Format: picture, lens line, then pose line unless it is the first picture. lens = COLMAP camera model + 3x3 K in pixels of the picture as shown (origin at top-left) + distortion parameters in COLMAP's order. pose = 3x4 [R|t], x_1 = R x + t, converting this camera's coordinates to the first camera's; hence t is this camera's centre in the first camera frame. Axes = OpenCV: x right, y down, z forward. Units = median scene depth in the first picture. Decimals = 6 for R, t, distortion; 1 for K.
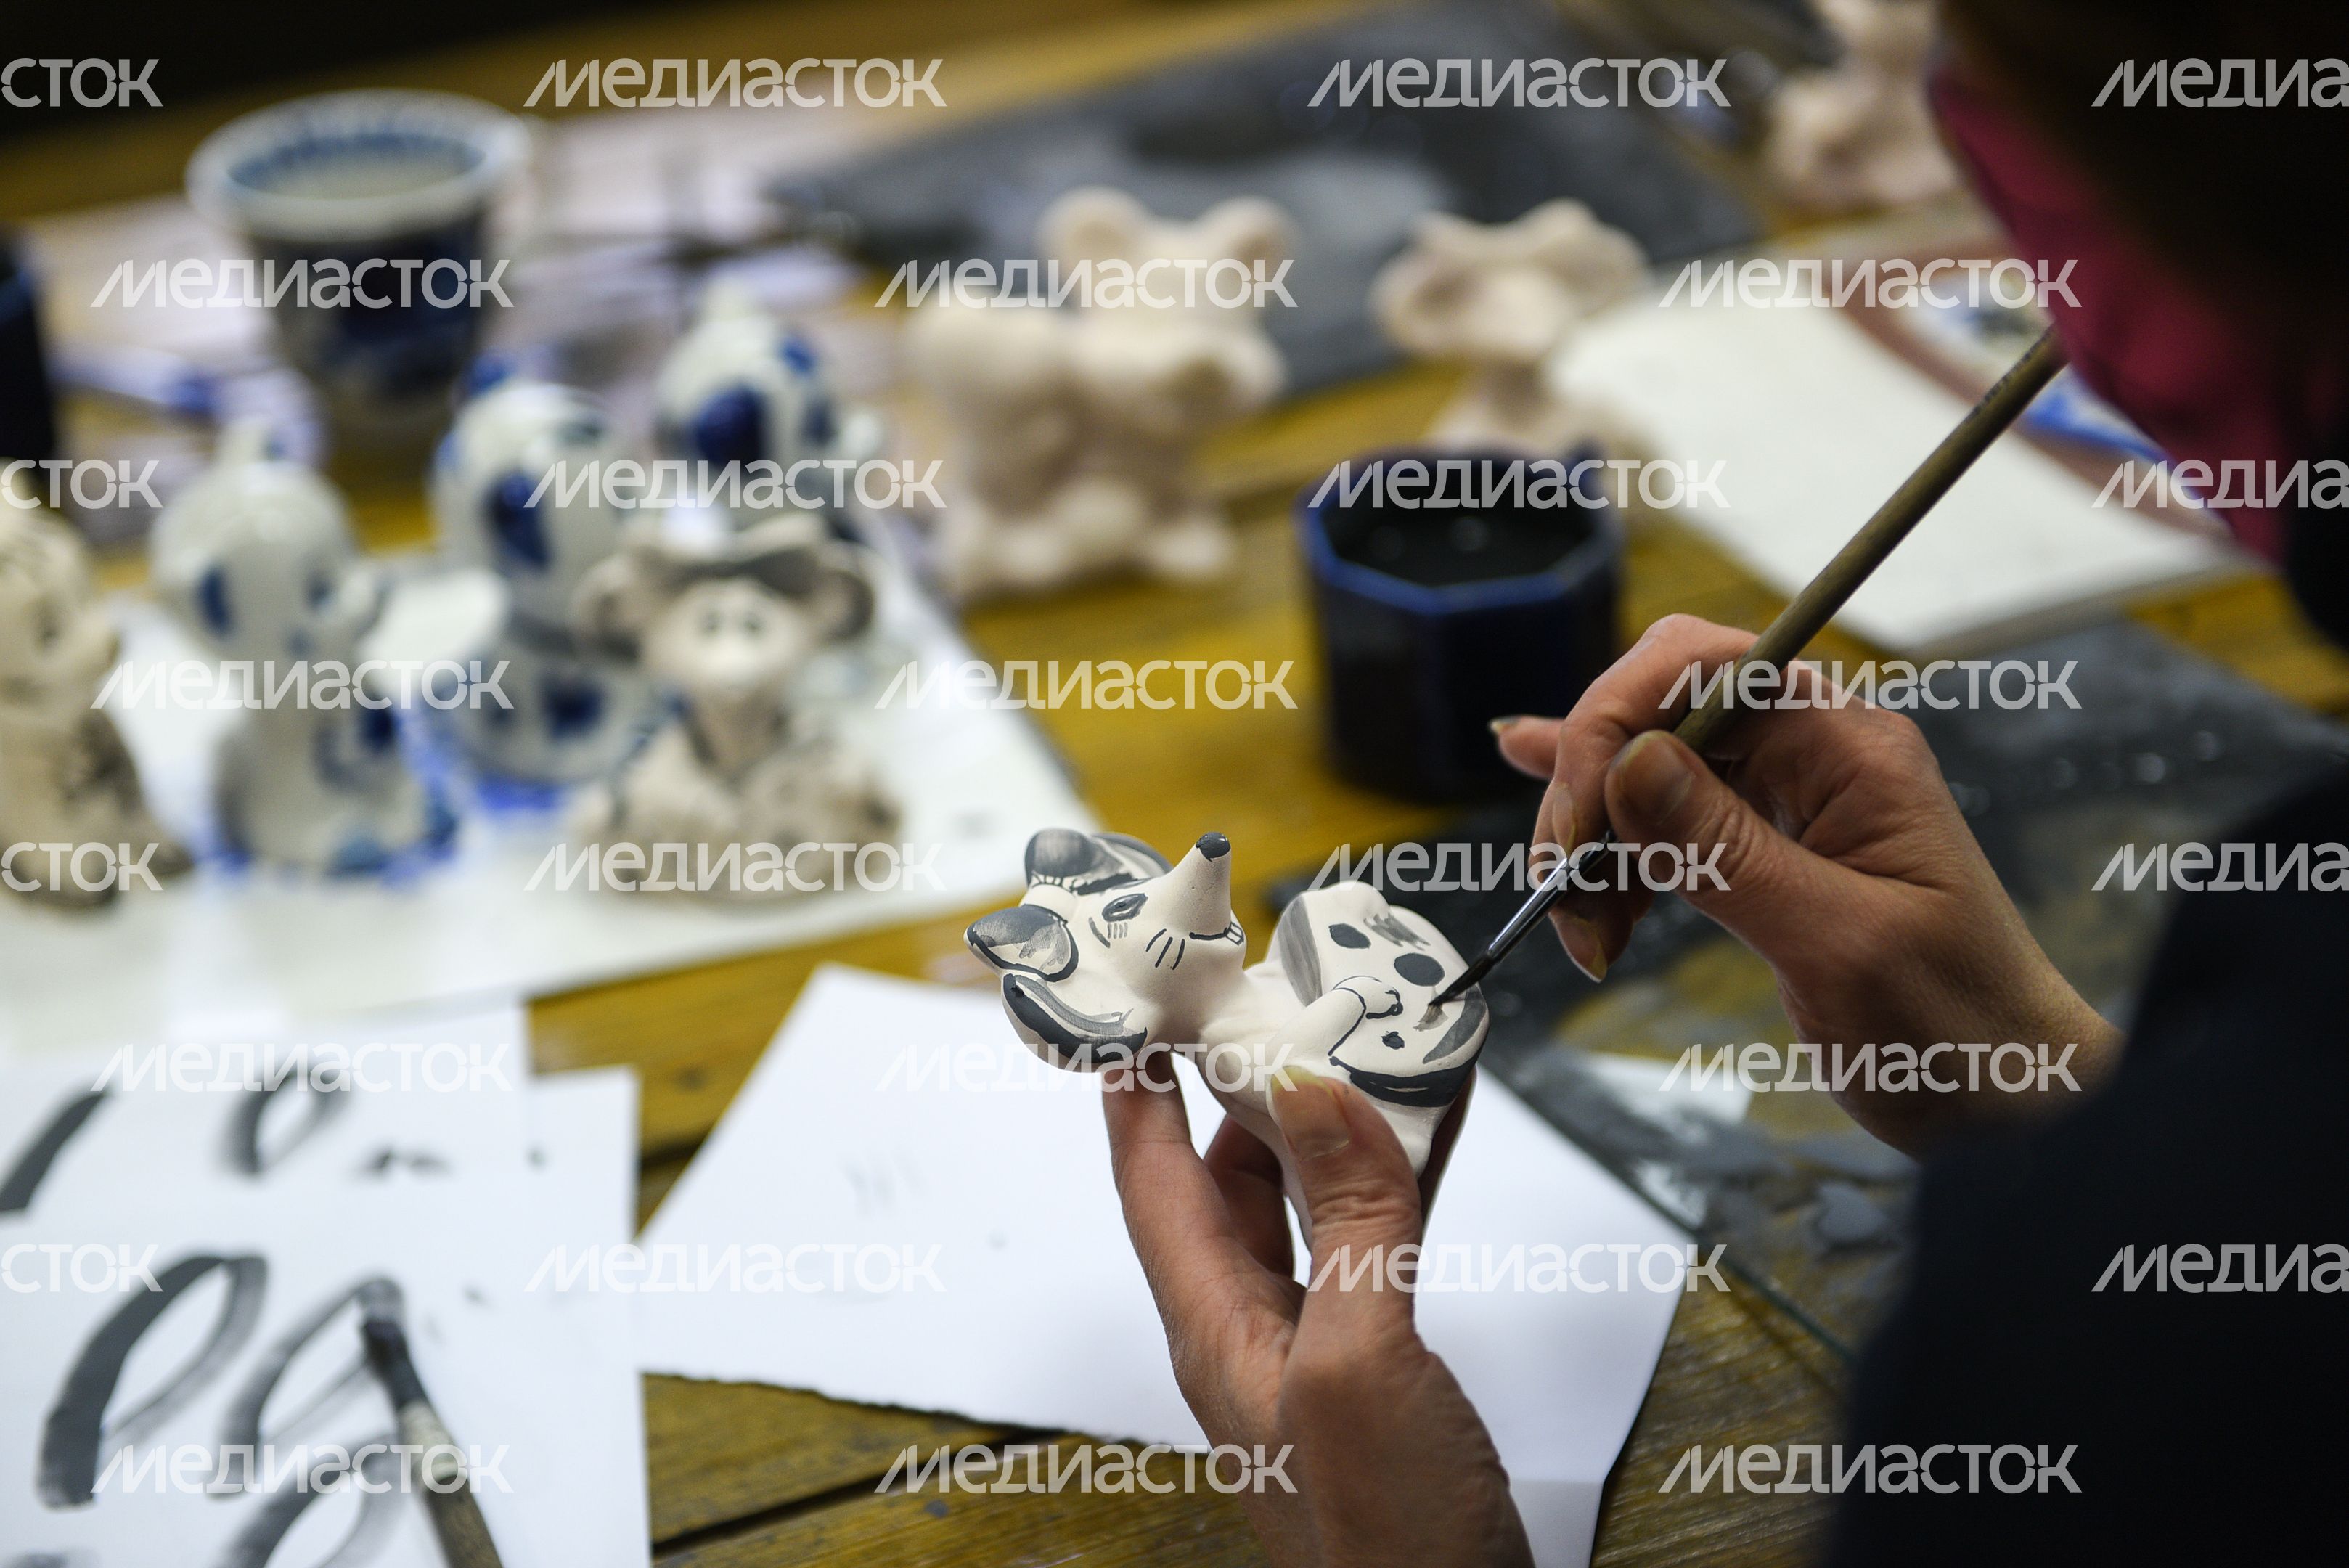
lens RADIAL K [[4568.8, 0, 1174.5], [0, 4568.8, 784.0], [0, 0, 1]] dist [0.000252, 0.074074]
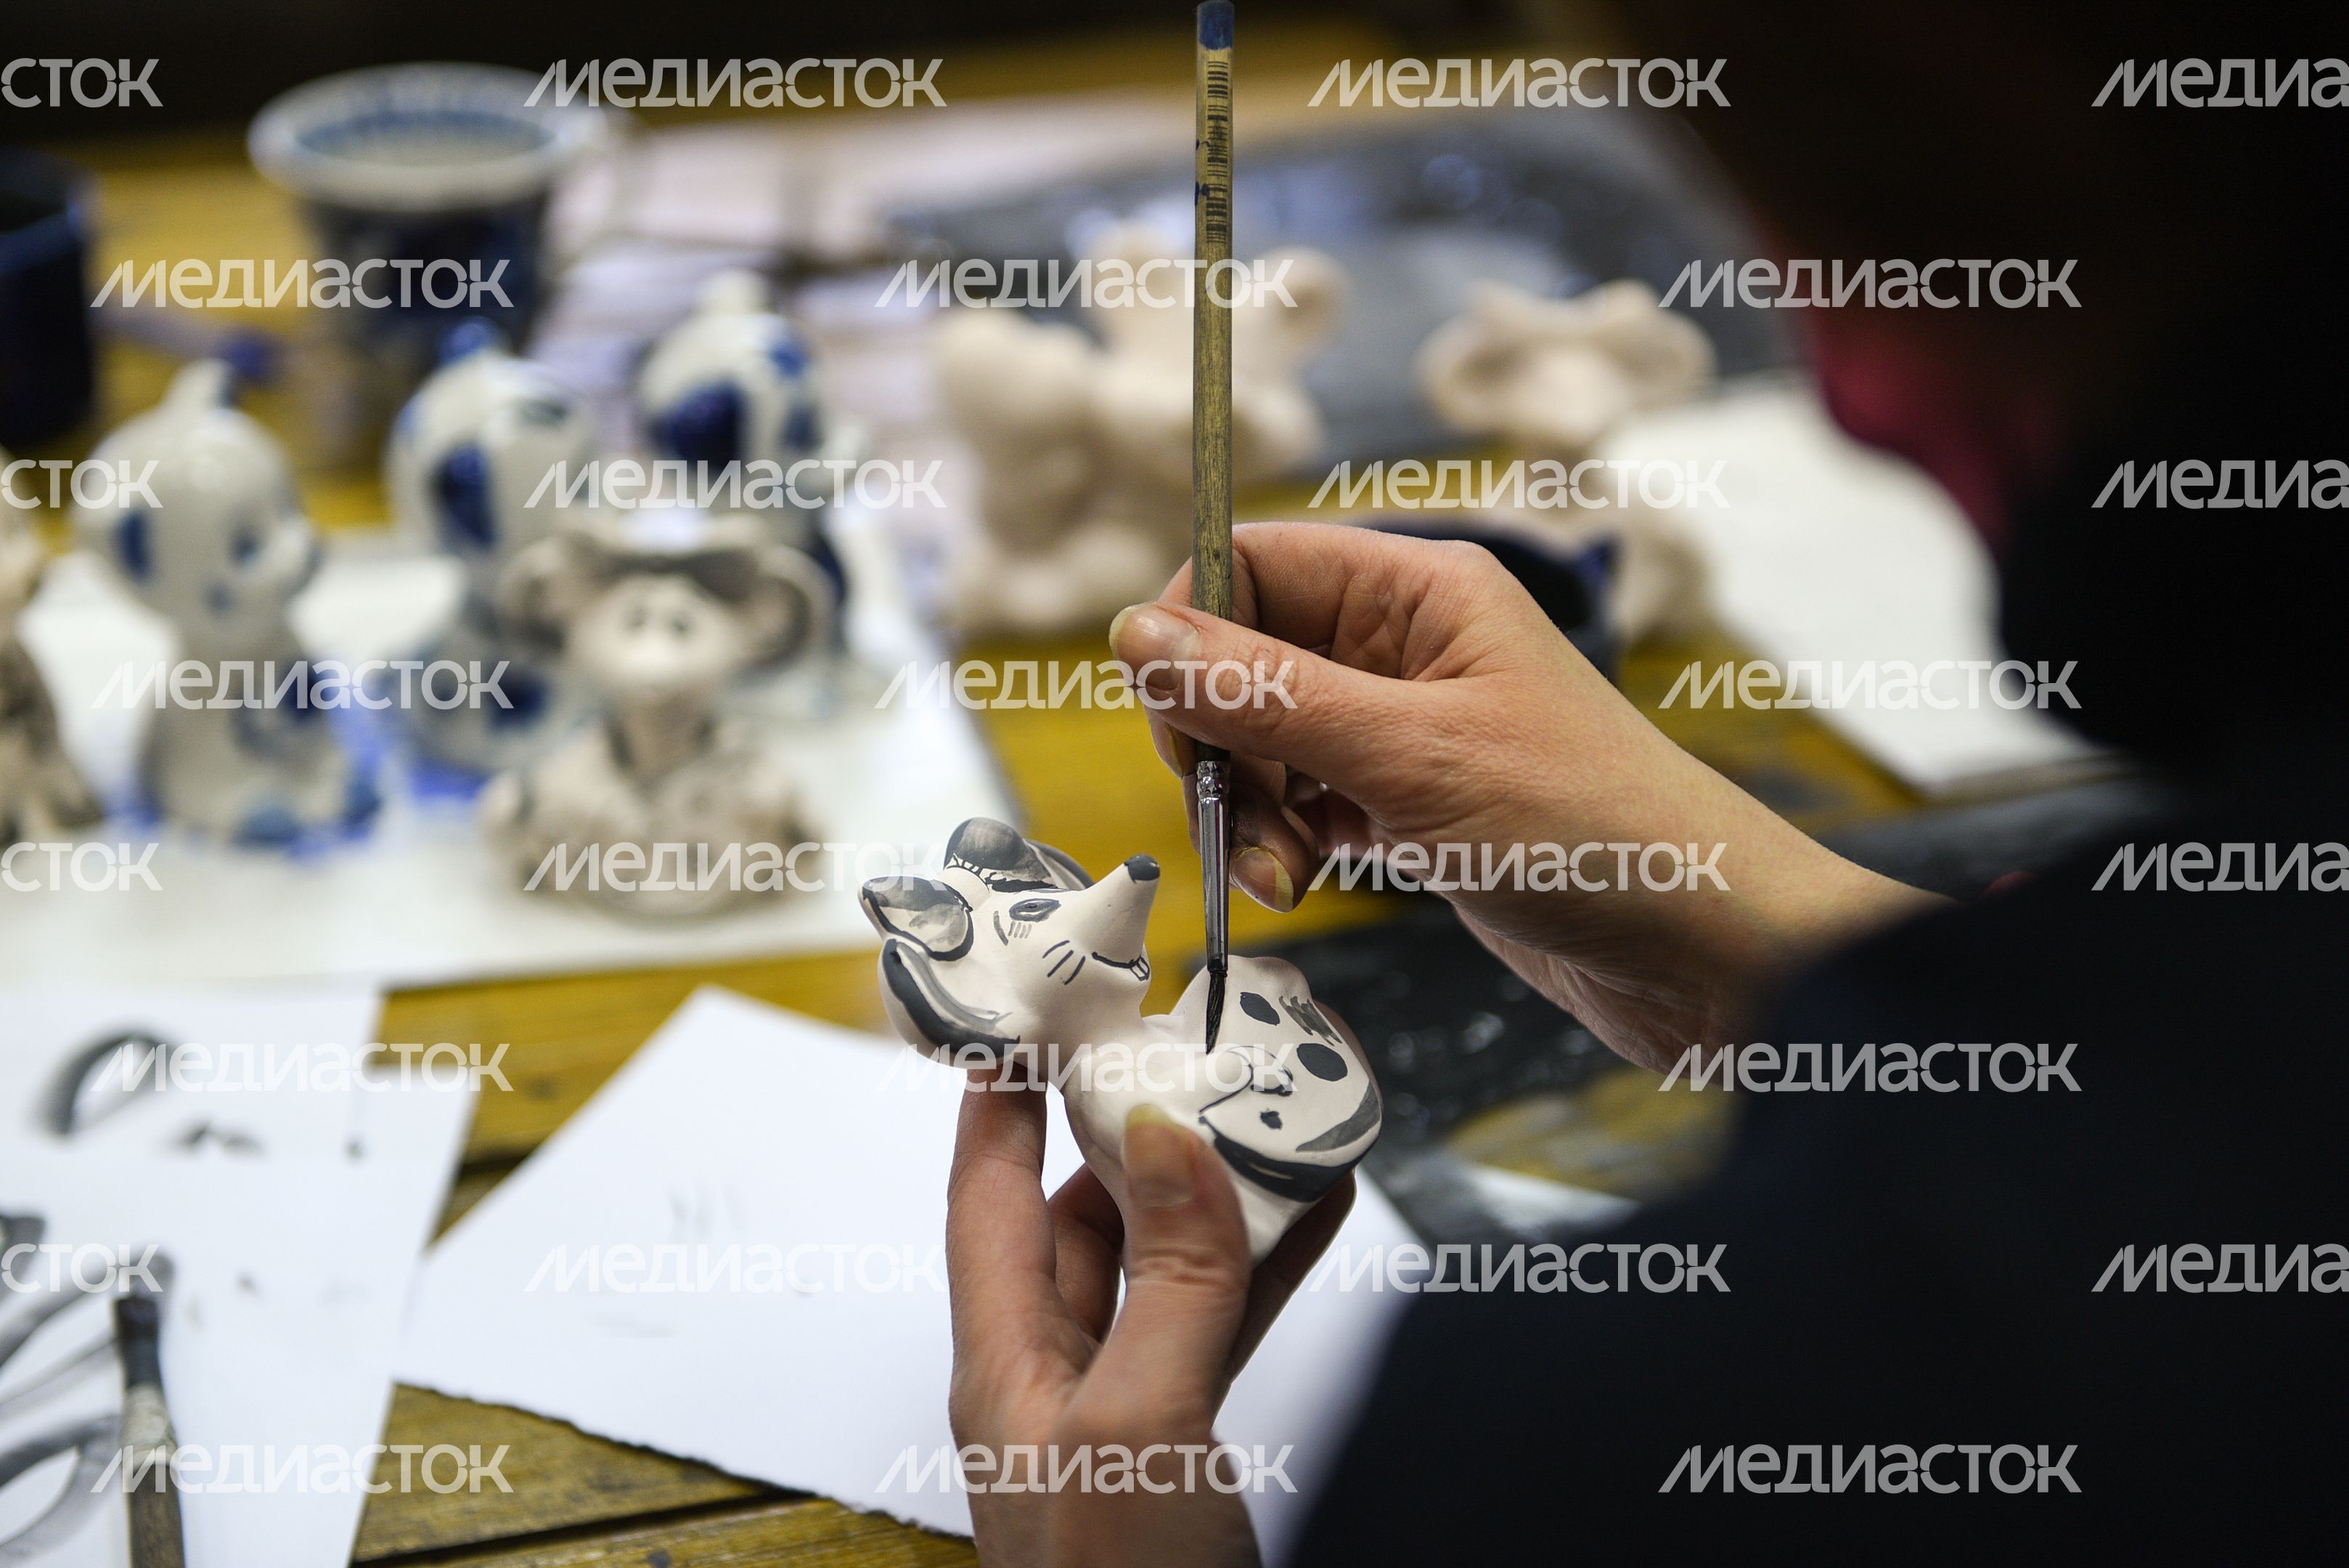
lens RADIAL K [[4568.8, 0, 1174.5], [0, 4568.8, 784.0], [0, 0, 1]] dist [0.000252, 0.074074]
pose [[0.991458, 0.103431, -0.079456, 0.087602], [-0.105651, 0.994107, -0.024252, 0.010201], [0.076480, 0.032440, 0.996543, 0.058512]]
